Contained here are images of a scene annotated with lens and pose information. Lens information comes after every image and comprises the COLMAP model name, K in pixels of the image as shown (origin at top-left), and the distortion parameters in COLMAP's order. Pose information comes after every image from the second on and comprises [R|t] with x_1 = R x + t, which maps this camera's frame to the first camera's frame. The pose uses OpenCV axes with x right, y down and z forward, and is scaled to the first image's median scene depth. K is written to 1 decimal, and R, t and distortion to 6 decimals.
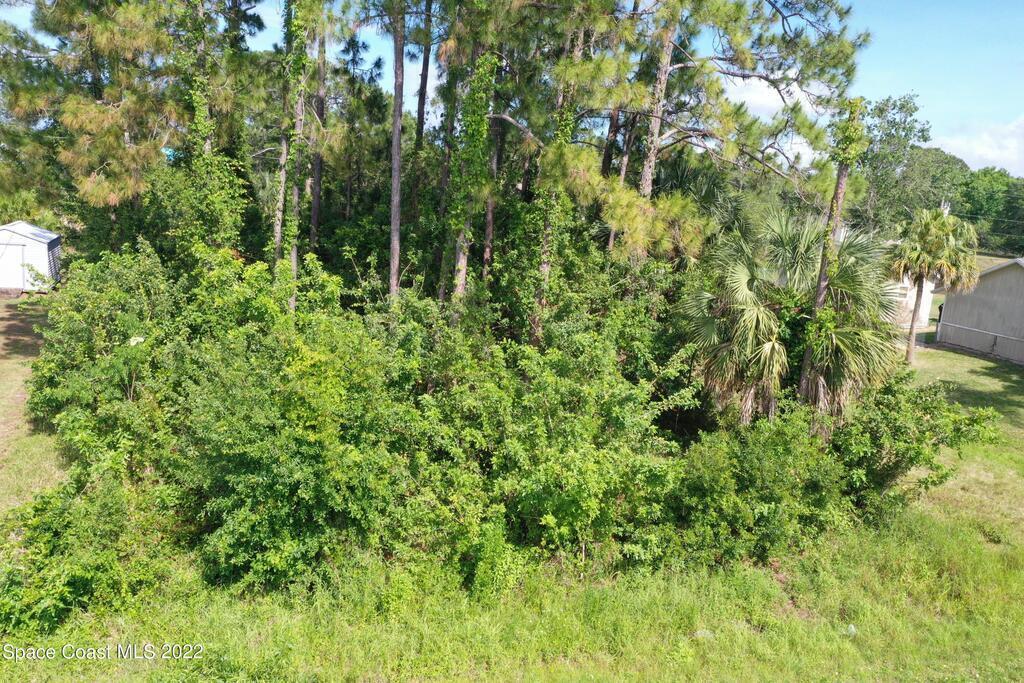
lens RADIAL K [[802.6, 0, 511.2], [0, 802.6, 338.7], [0, 0, 1]] dist [0.012026, -0.000831]
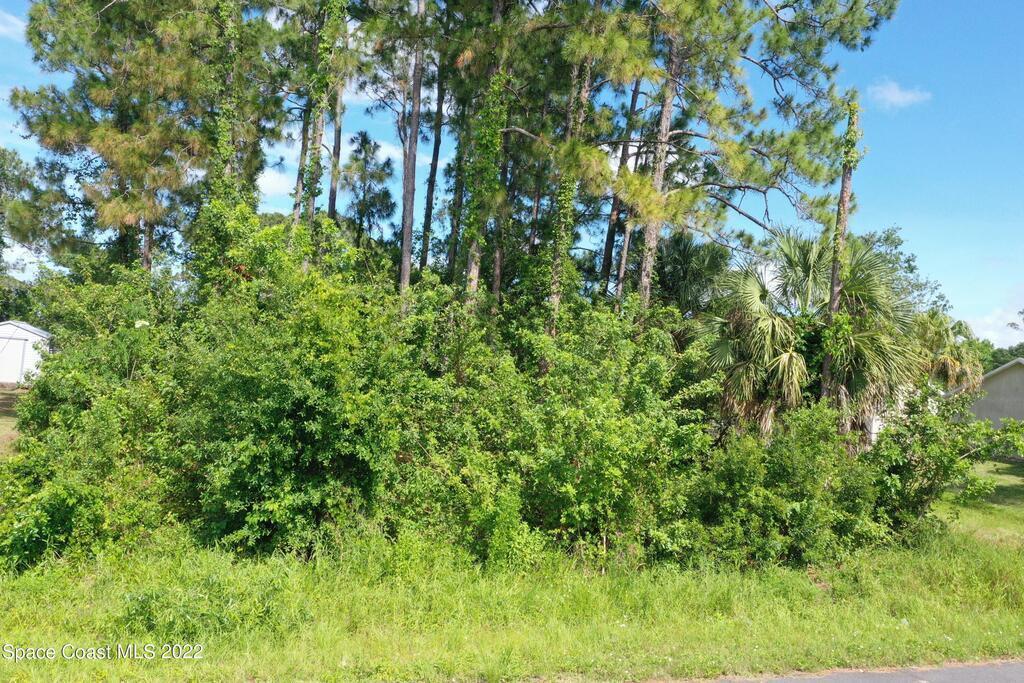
lens RADIAL K [[802.6, 0, 510.4], [0, 802.6, 340.0], [0, 0, 1]] dist [0.012026, -0.000831]
pose [[0.999974, 0.004285, 0.005764, -0.023169], [-0.002876, 0.974276, -0.225340, 0.233269], [-0.006582, 0.225317, 0.974263, 0.048572]]
